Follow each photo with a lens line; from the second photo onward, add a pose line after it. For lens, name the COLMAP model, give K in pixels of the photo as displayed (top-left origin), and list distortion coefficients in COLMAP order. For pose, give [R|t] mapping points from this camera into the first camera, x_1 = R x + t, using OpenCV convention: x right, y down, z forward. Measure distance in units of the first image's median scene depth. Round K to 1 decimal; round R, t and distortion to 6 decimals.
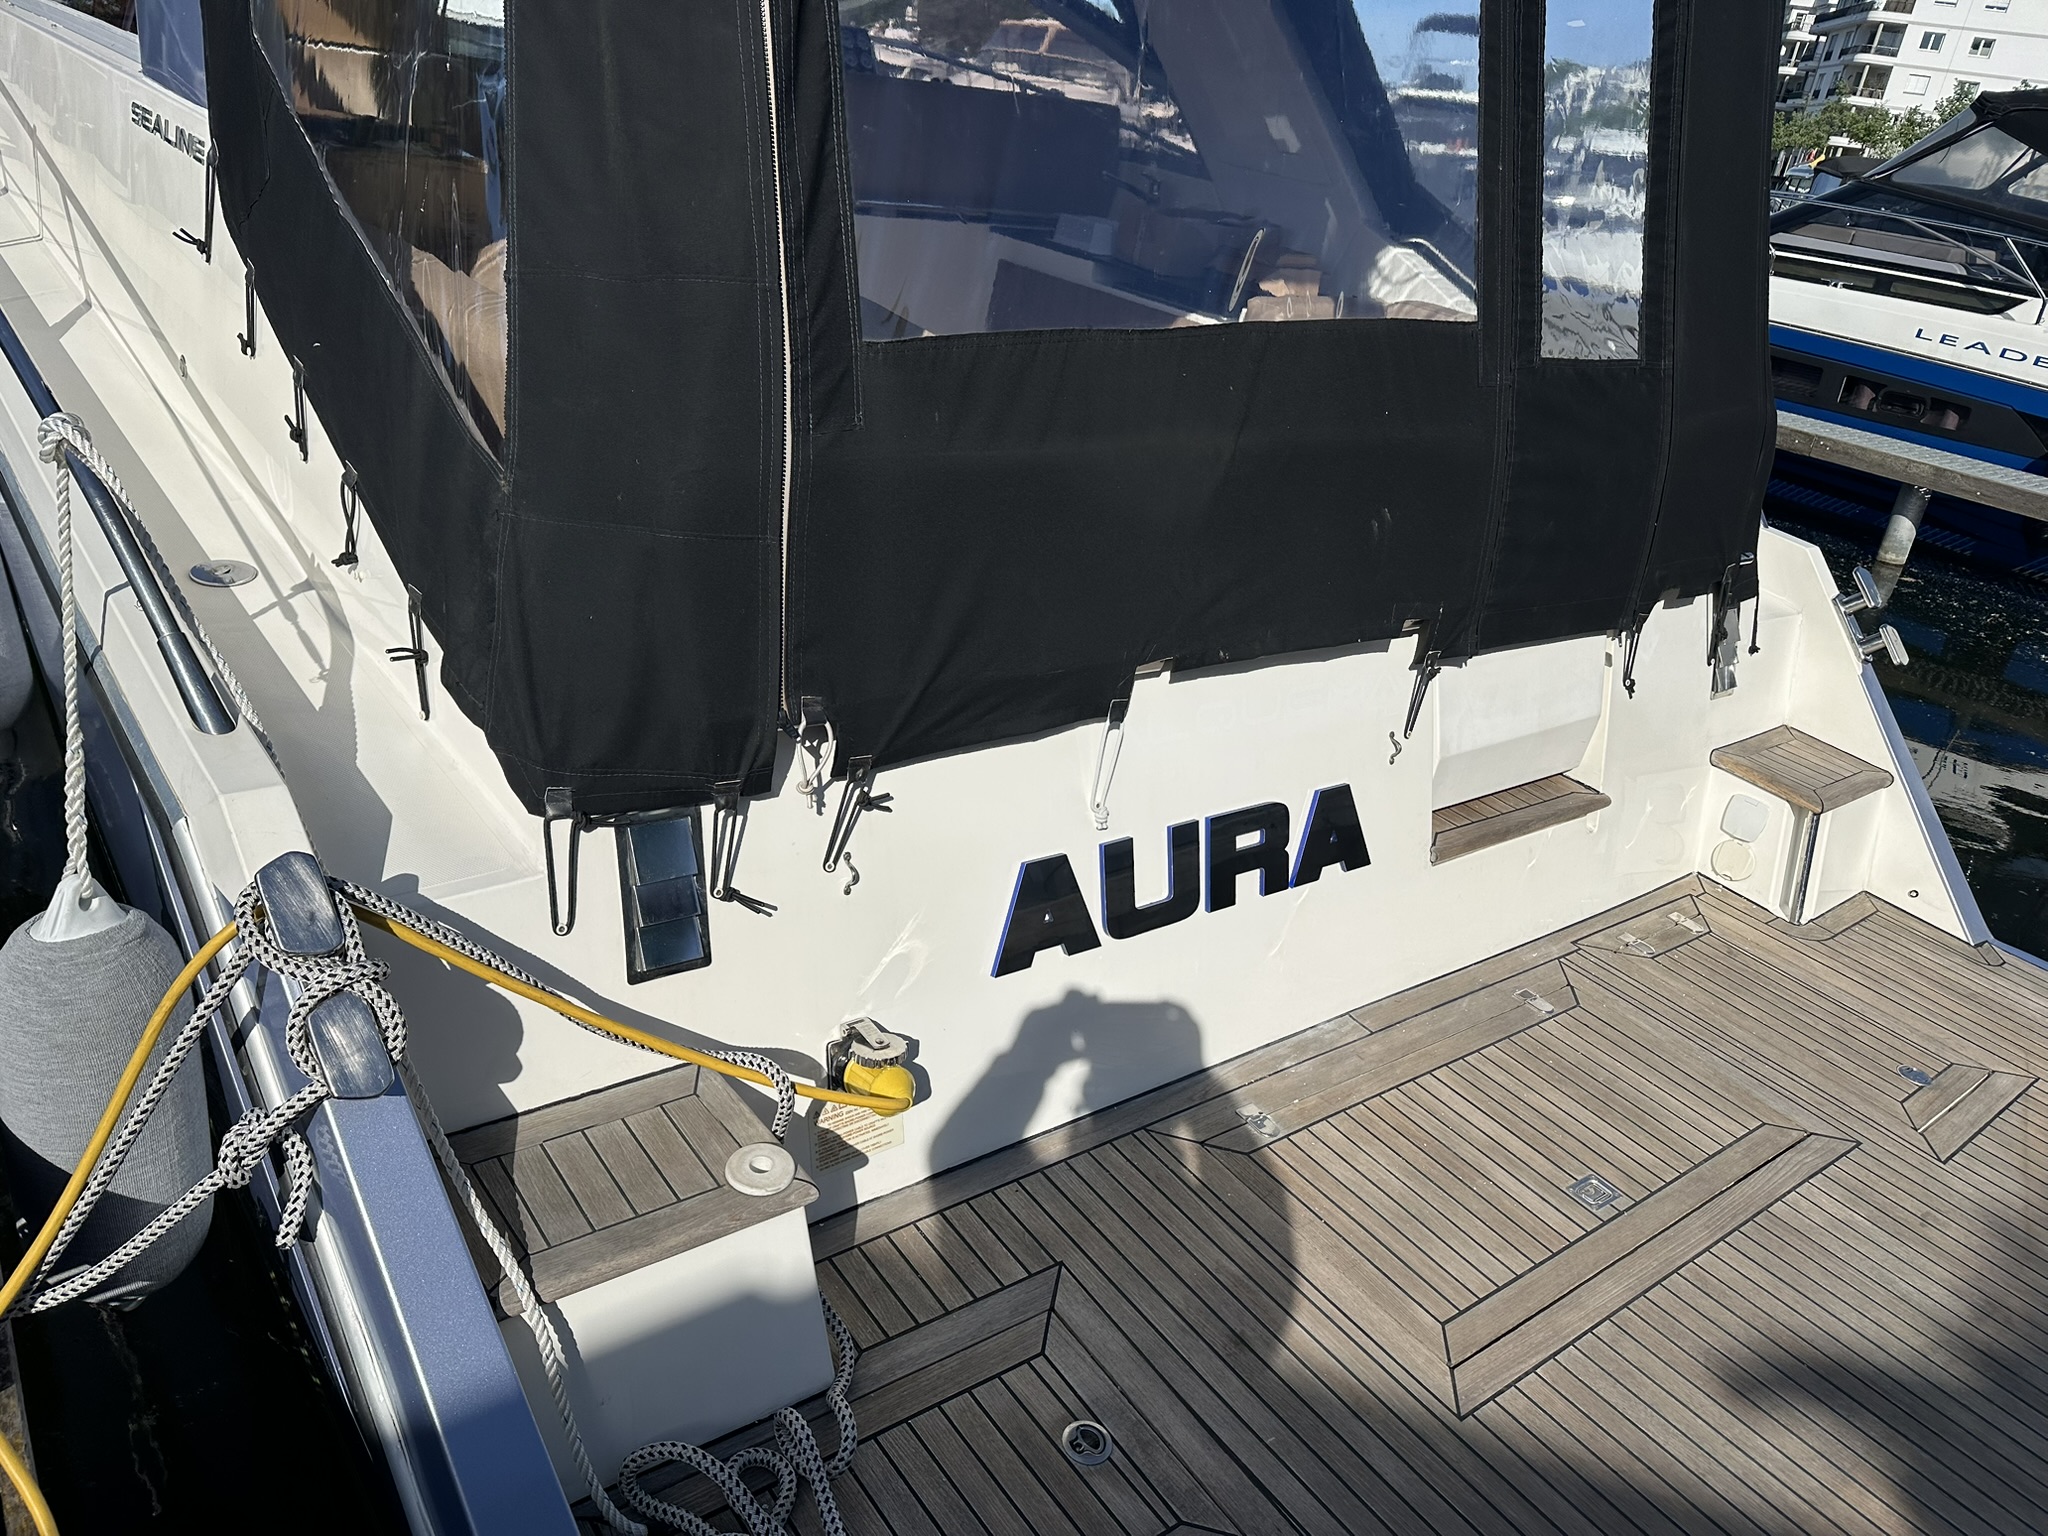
lens RADIAL K [[1417.4, 0, 1024.0], [0, 1417.4, 768.0], [0, 0, 1]] dist [0.053399, -0.083201]
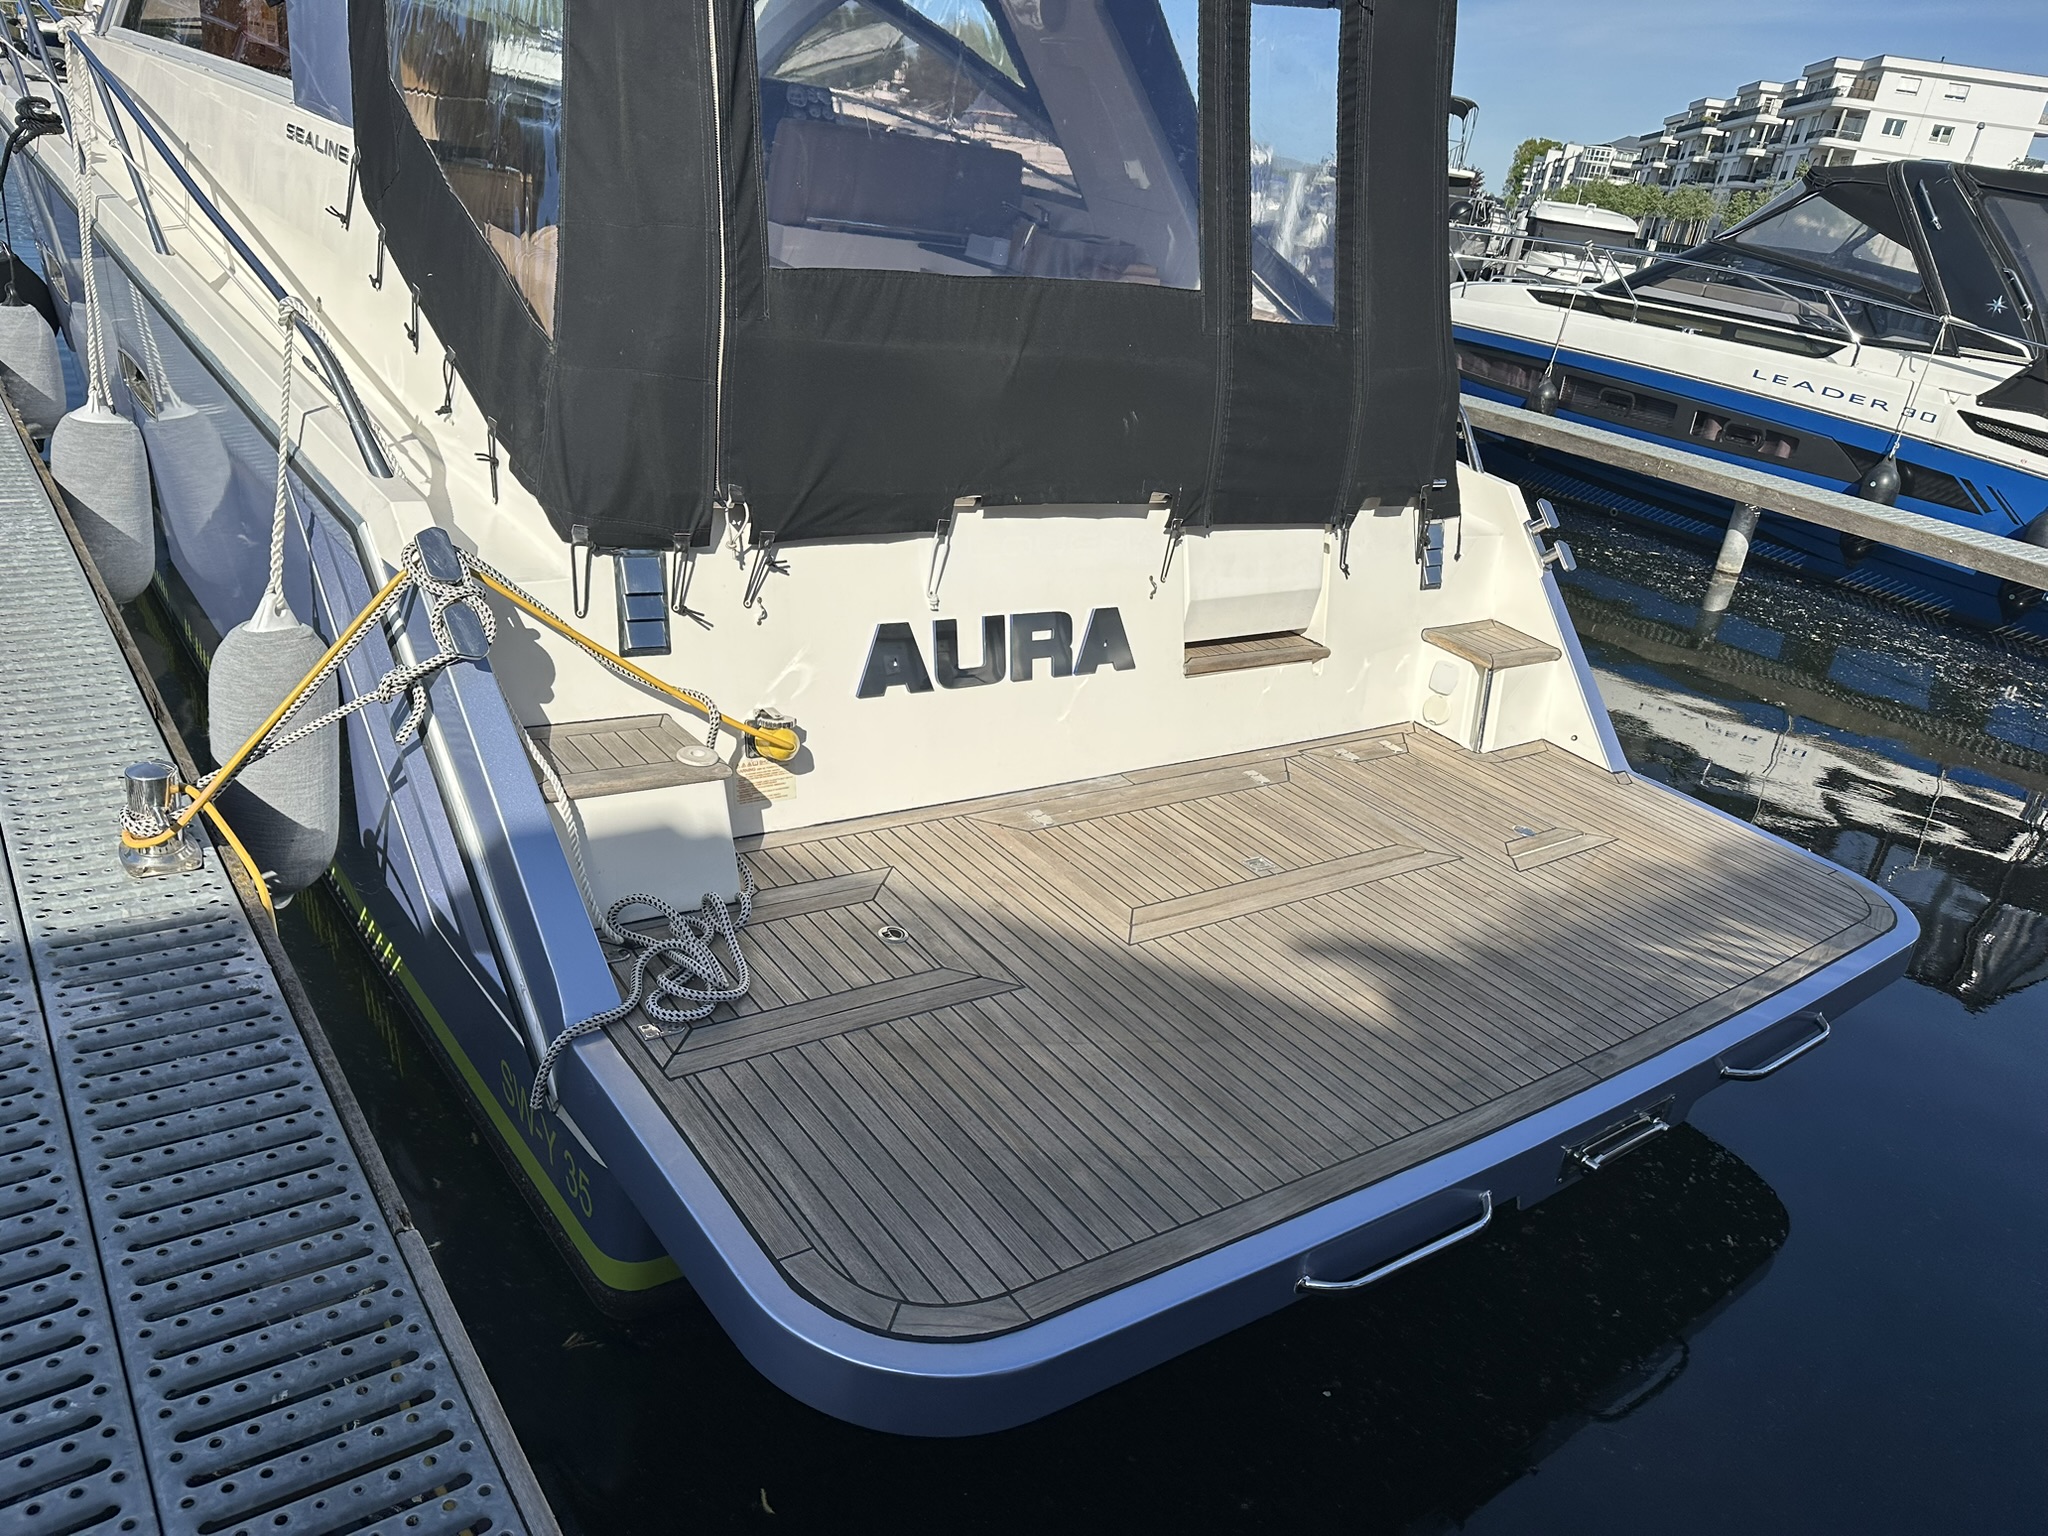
lens RADIAL K [[1534.2, 0, 1062.5], [0, 1534.2, 842.4], [0, 0, 1]] dist [0.058068, -0.121470]
pose [[0.999702, 0.018846, 0.015508, 0.167771], [-0.018431, 0.999478, -0.026523, 0.324744], [-0.015999, 0.026229, 0.999528, -0.623736]]
